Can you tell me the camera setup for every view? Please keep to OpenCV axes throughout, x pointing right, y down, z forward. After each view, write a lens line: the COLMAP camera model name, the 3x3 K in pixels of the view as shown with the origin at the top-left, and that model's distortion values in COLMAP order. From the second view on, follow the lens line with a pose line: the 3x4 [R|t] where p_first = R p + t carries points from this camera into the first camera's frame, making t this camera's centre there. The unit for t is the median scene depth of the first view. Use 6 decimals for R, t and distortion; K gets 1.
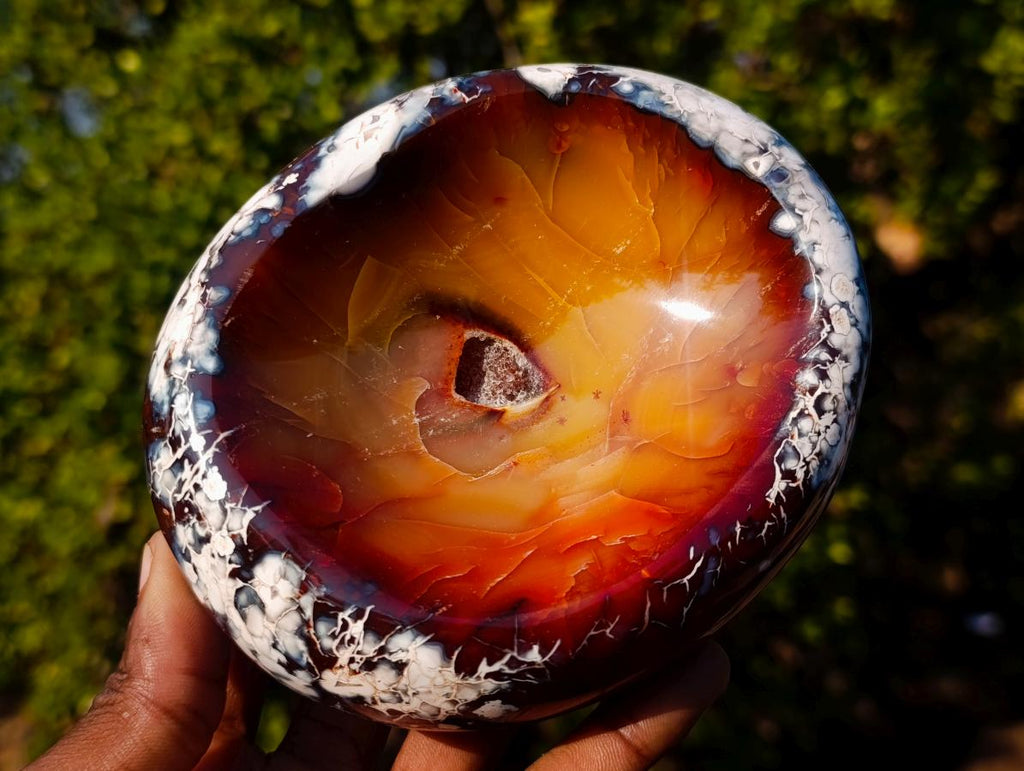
lens RADIAL K [[1330.7, 0, 512.0], [0, 1330.7, 385.5], [0, 0, 1]] dist [0.084419, -0.030193]
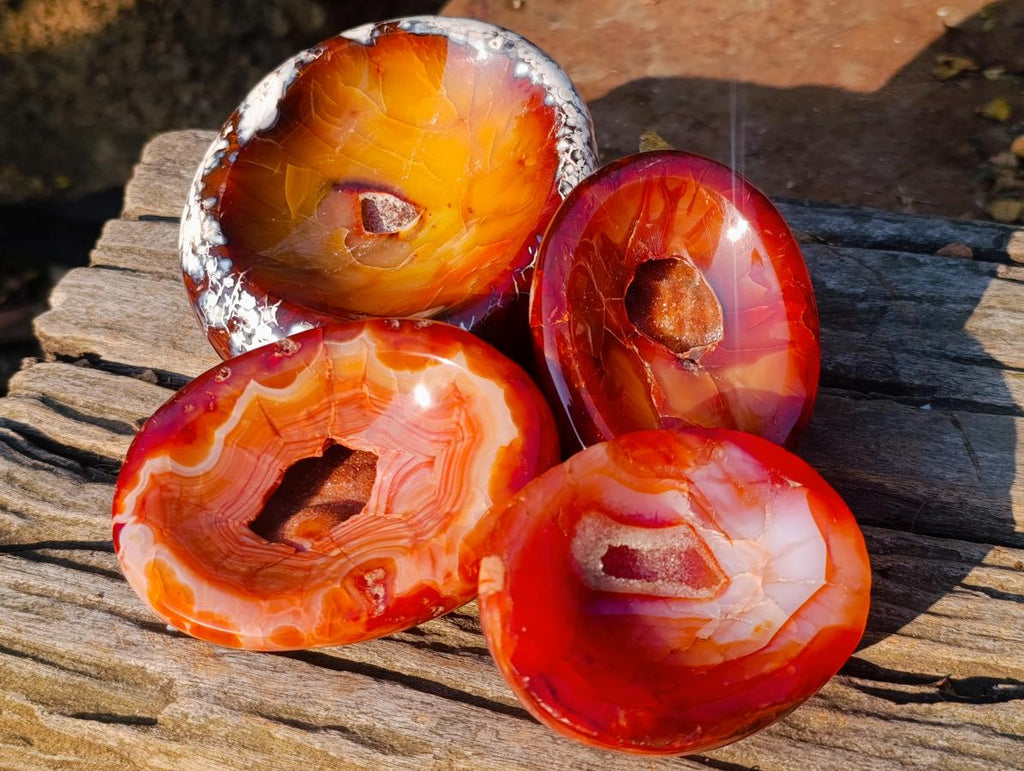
lens RADIAL K [[1330.7, 0, 512.0], [0, 1330.7, 385.5], [0, 0, 1]] dist [0.084419, -0.030193]
pose [[0.940622, -0.310809, 0.136483, -0.164856], [0.324002, 0.941968, -0.087861, 0.406446], [-0.101255, 0.126865, 0.986738, -0.626917]]
